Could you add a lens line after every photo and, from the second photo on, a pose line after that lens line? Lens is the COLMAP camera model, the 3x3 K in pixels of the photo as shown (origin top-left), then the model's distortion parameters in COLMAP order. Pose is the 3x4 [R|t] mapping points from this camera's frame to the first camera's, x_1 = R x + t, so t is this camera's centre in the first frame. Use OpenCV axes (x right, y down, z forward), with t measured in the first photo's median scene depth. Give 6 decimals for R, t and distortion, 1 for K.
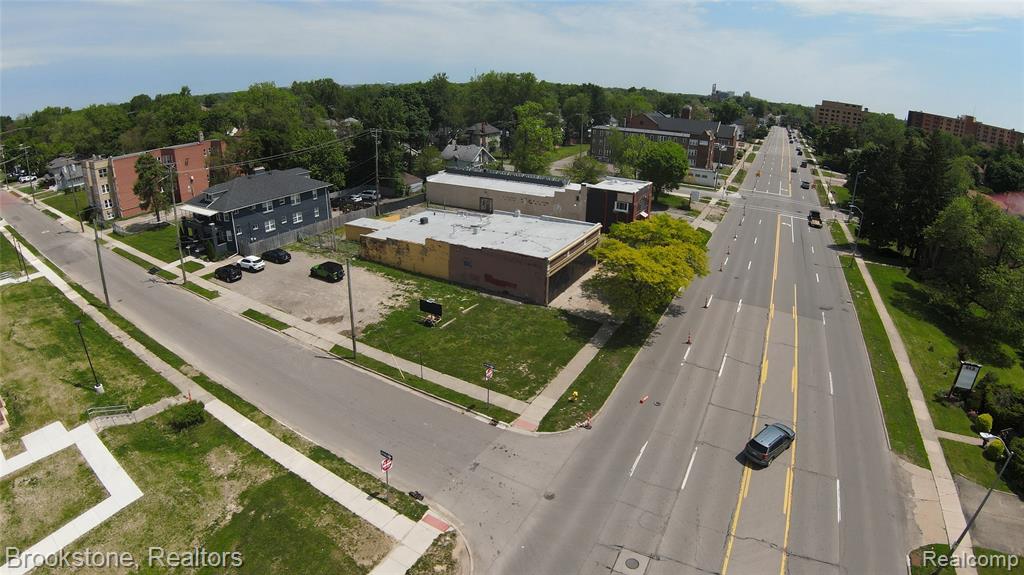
lens RADIAL K [[506.8, 0, 509.6], [0, 506.8, 283.0], [0, 0, 1]] dist [-0.212530, 0.037077]
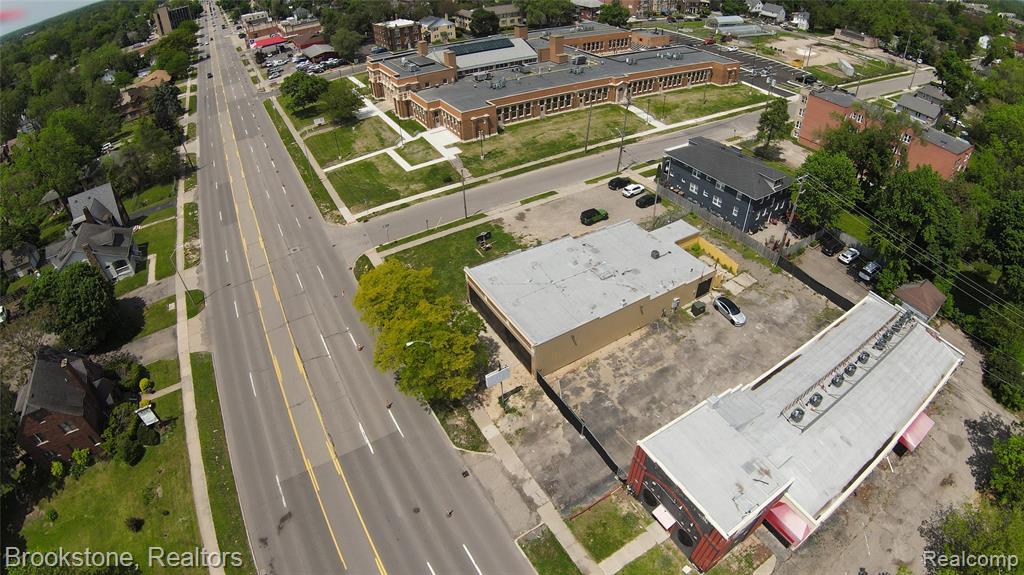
lens RADIAL K [[506.8, 0, 511.9], [0, 506.8, 277.8], [0, 0, 1]] dist [-0.212530, 0.037077]
pose [[-0.494438, 0.530296, -0.688707, 1.285481], [-0.302890, 0.637557, 0.708363, -1.373992], [0.814732, 0.558844, -0.154611, 1.907664]]
